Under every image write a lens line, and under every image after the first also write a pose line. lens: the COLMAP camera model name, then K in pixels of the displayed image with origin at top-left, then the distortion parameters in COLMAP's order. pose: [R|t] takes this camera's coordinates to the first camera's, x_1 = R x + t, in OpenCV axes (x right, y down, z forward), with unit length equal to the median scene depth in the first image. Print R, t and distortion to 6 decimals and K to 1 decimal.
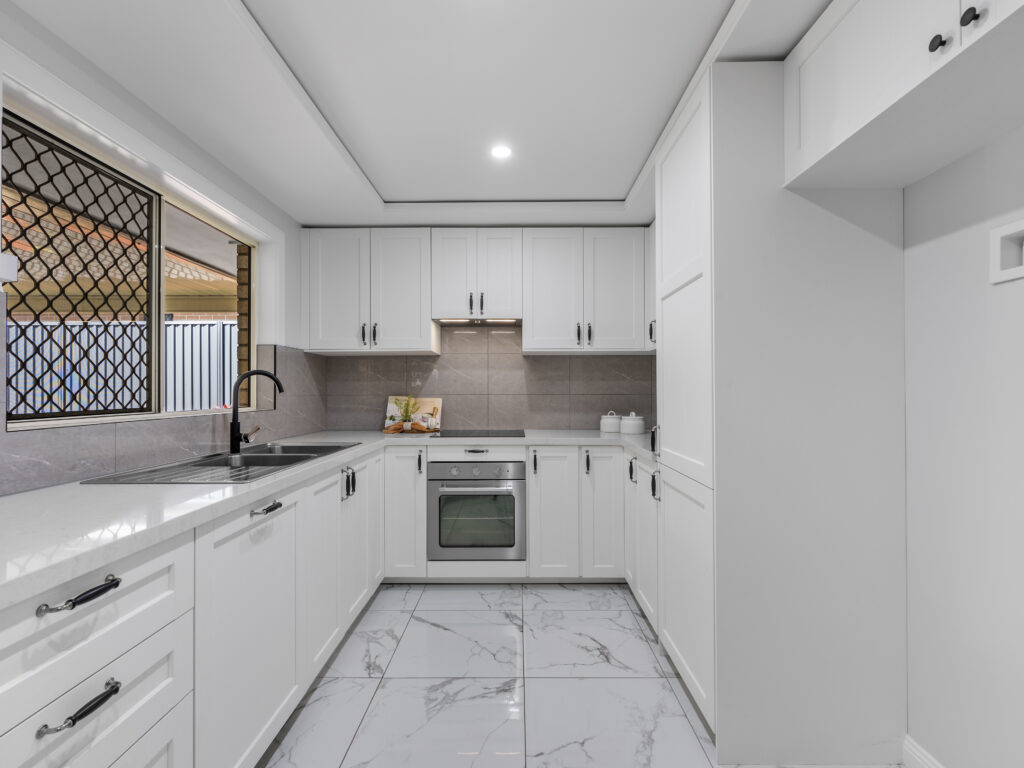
lens RADIAL K [[453.8, 0, 512.0], [0, 453.8, 384.0], [0, 0, 1]] dist [-0.022091, -0.000435]
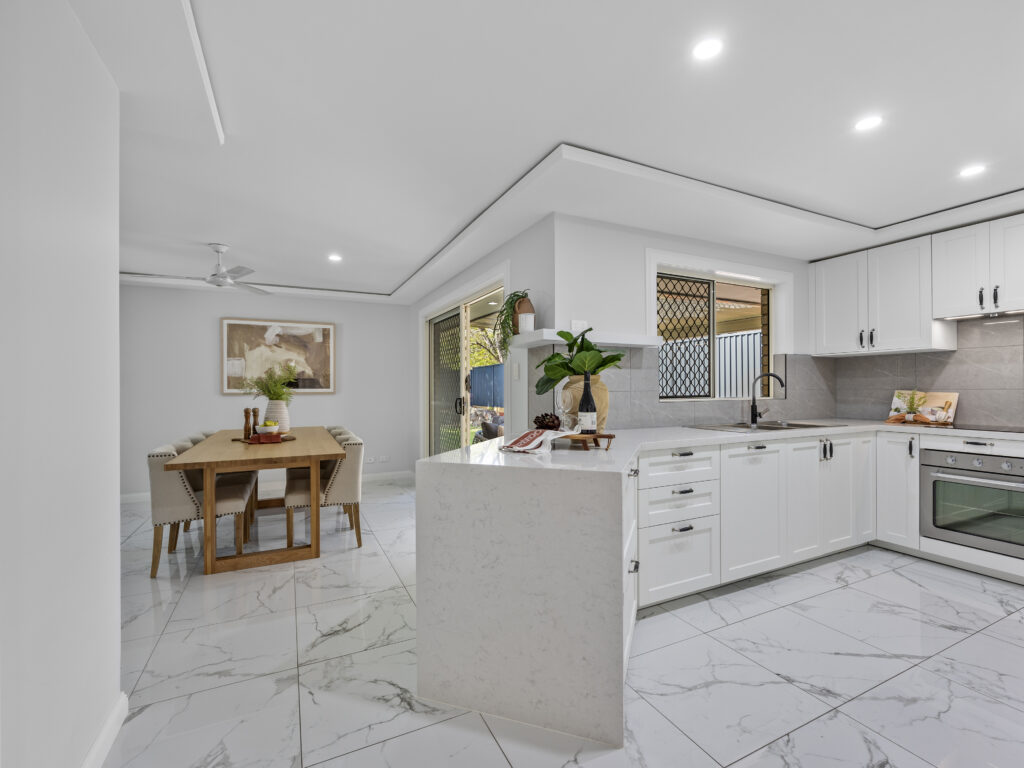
lens RADIAL K [[460.2, 0, 508.7], [0, 460.2, 386.8], [0, 0, 1]] dist [-0.003326, -0.000146]
pose [[0.439228, 0.002229, -0.898373, 0.392575], [0.016801, 0.999802, 0.010696, -0.011850], [0.898218, -0.019792, 0.439104, -0.425179]]
